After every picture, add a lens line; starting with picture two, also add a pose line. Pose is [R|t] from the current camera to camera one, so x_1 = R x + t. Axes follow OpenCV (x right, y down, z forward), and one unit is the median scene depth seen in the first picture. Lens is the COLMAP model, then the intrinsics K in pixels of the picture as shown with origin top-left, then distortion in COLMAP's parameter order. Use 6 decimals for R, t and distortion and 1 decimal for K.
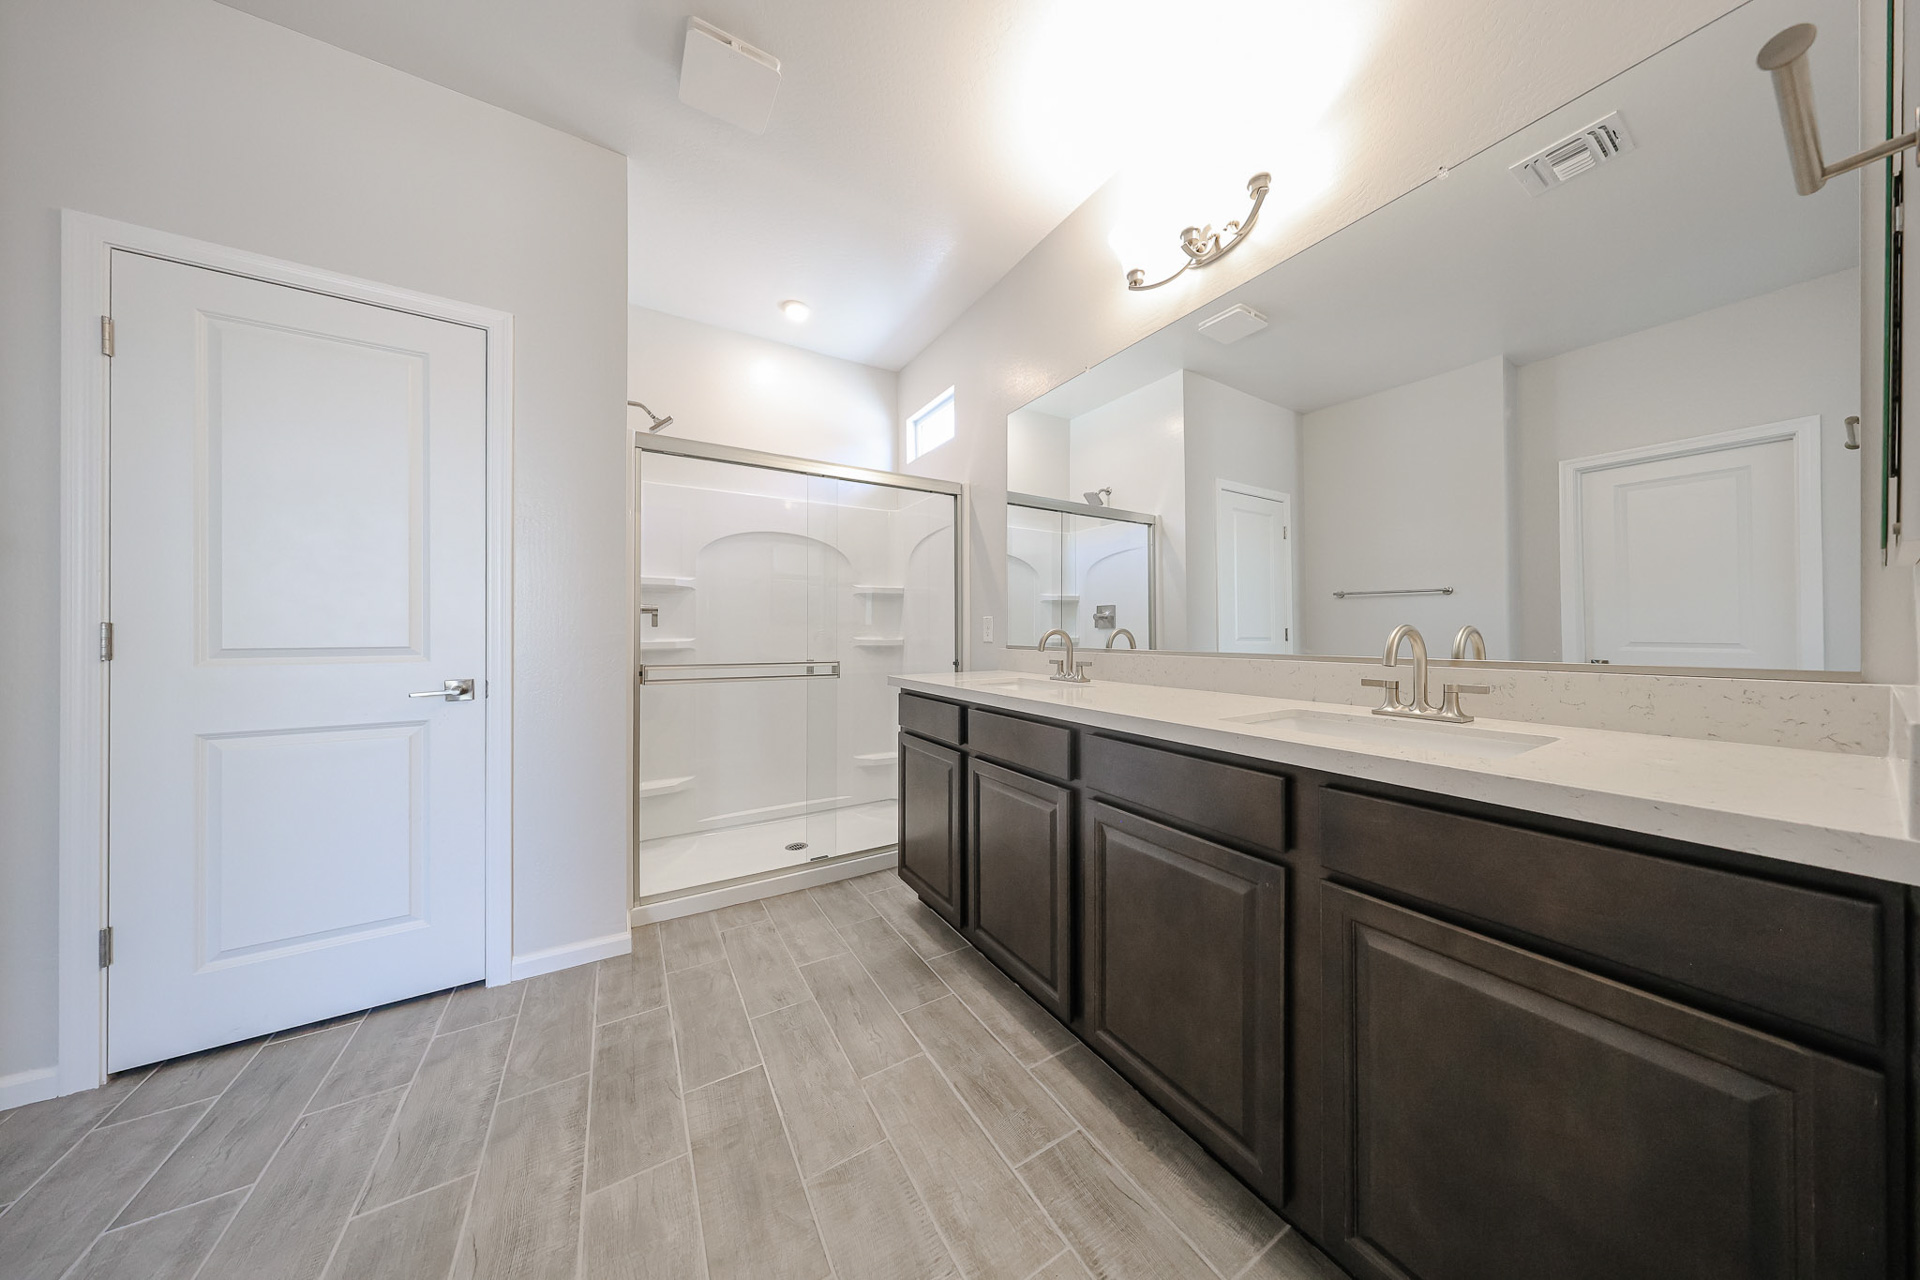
lens RADIAL K [[566.2, 0, 969.0], [0, 566.2, 634.1], [0, 0, 1]] dist [-0.001440, 0.000448]
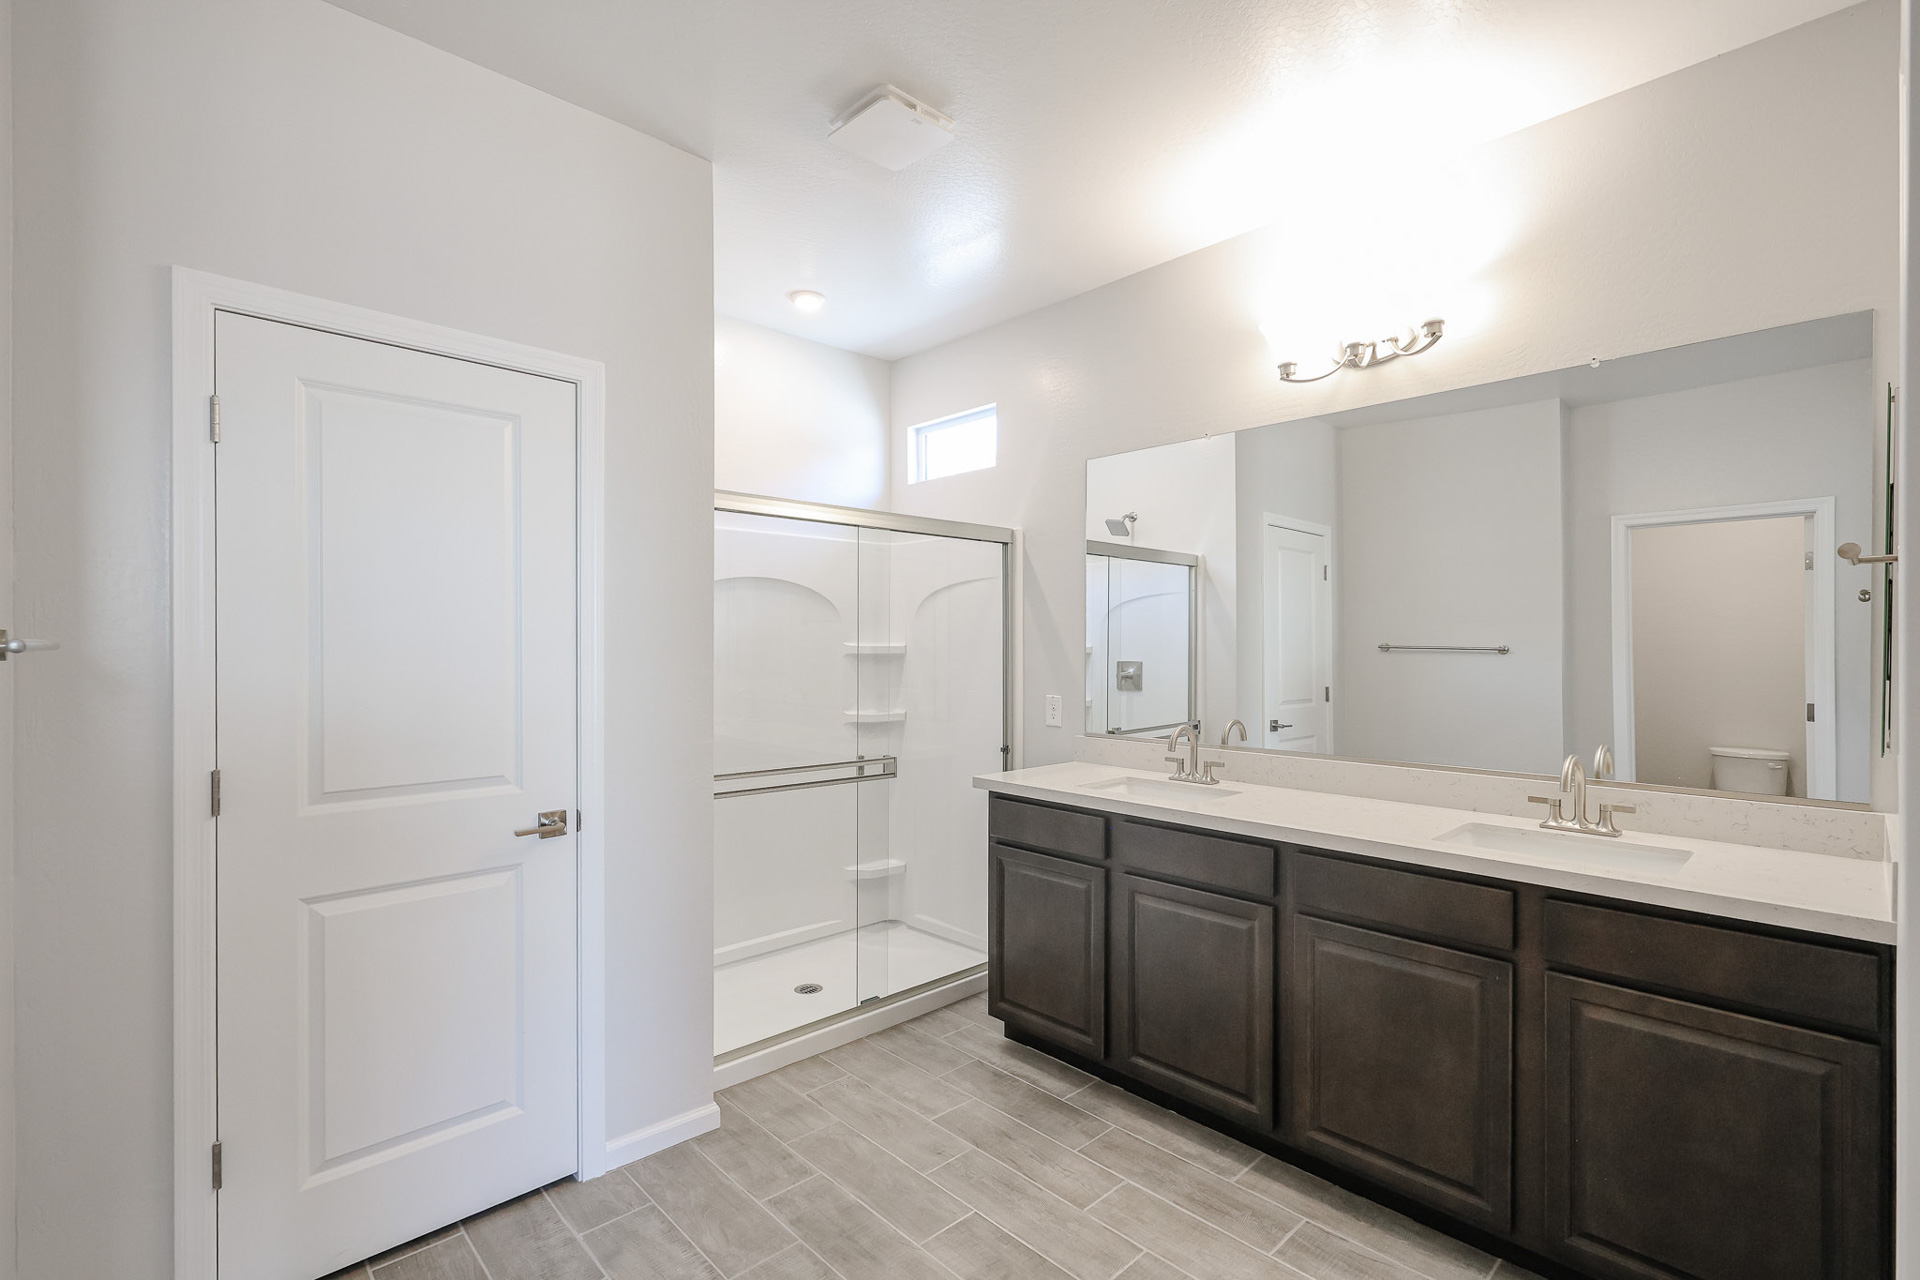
lens RADIAL K [[867.5, 0, 954.1], [0, 867.5, 654.2], [0, 0, 1]] dist [-0.002943, 0.003161]
pose [[0.979471, 0.001490, 0.201581, -0.683192], [-0.002696, 0.999980, 0.005709, -0.183986], [-0.201568, -0.006136, 0.979455, -0.411934]]
